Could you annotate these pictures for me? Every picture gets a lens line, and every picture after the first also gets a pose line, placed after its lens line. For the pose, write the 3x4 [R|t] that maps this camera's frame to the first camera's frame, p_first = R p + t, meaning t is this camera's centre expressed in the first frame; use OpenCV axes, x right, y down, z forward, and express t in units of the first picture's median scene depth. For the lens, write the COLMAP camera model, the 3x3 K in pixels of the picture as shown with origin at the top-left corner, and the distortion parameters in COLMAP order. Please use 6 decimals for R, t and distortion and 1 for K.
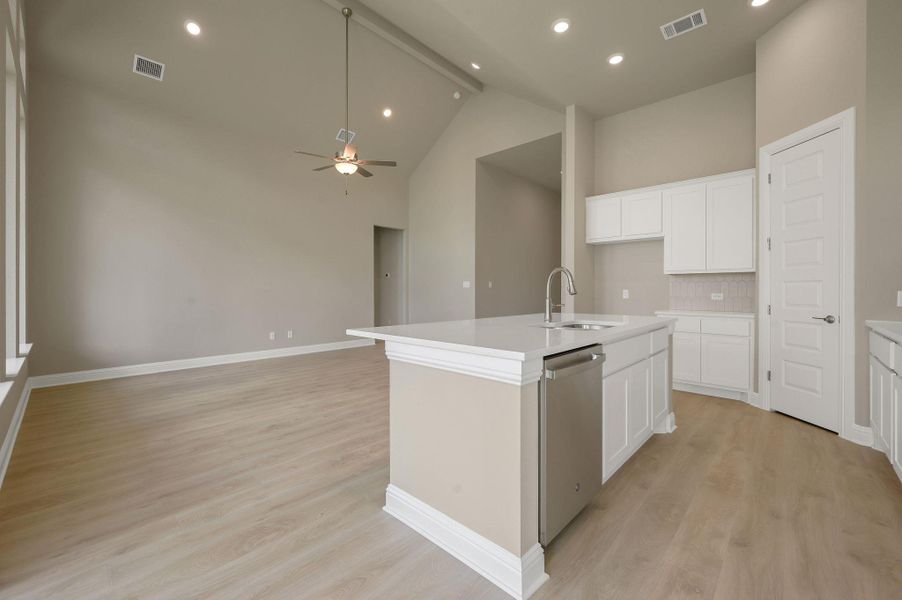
lens RADIAL K [[377.2, 0, 457.5], [0, 377.2, 294.2], [0, 0, 1]] dist [-0.012366, -0.000275]
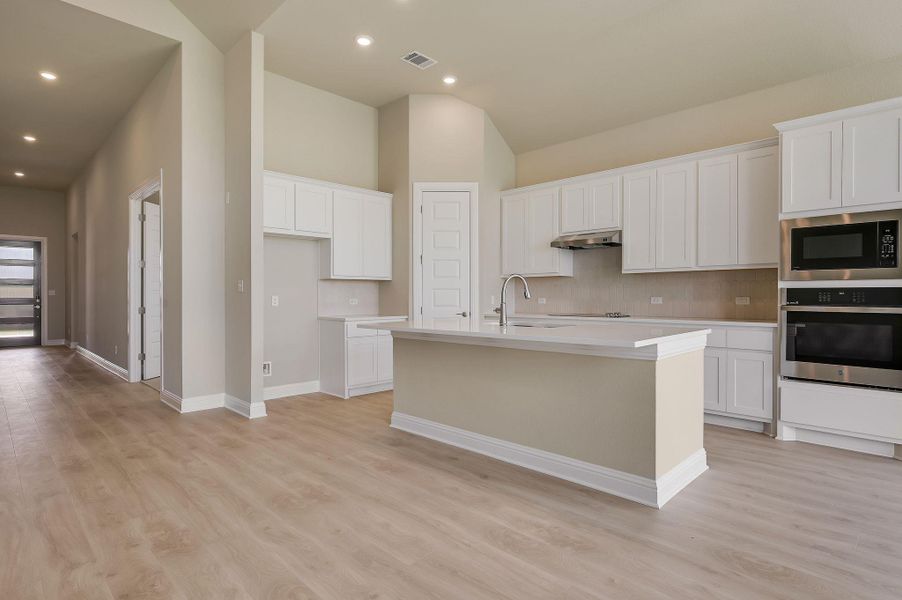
lens RADIAL K [[490.9, 0, 451.8], [0, 490.9, 298.0], [0, 0, 1]] dist [-0.009578, 0.001637]
pose [[0.013072, -0.011683, 0.999846, -1.100000], [0.017631, 0.999779, 0.011452, -0.022829], [-0.999759, 0.017479, 0.013275, 1.098136]]
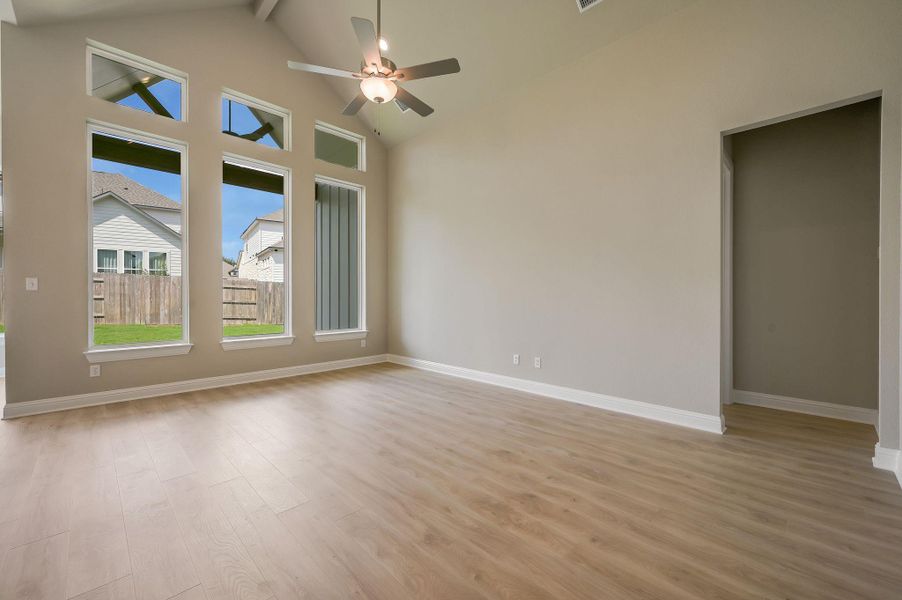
lens RADIAL K [[365.7, 0, 459.3], [0, 365.7, 297.5], [0, 0, 1]] dist [-0.000888, 0.000049]
pose [[0.006368, -0.002228, -0.999977, 0.521355], [-0.013405, 0.999907, -0.002313, -0.018558], [0.999890, 0.013419, 0.006338, 2.002469]]
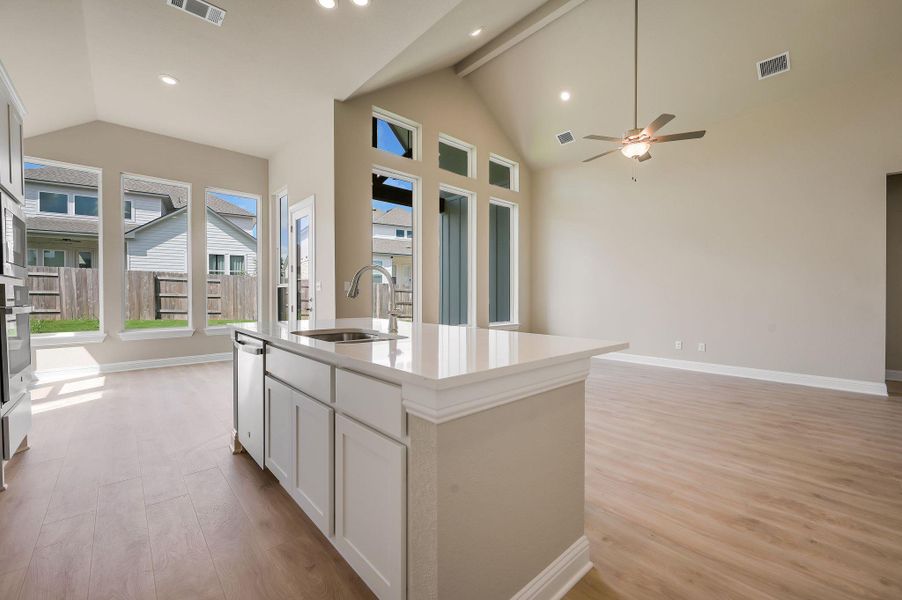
lens RADIAL K [[365.7, 0, 451.5], [0, 365.7, 297.5], [0, 0, 1]] dist [-0.000888, 0.000049]
pose [[-0.049897, 0.001317, -0.998754, 0.990861], [-0.012493, 0.999920, 0.001943, -0.004927], [0.998676, 0.012574, -0.049876, 1.118603]]
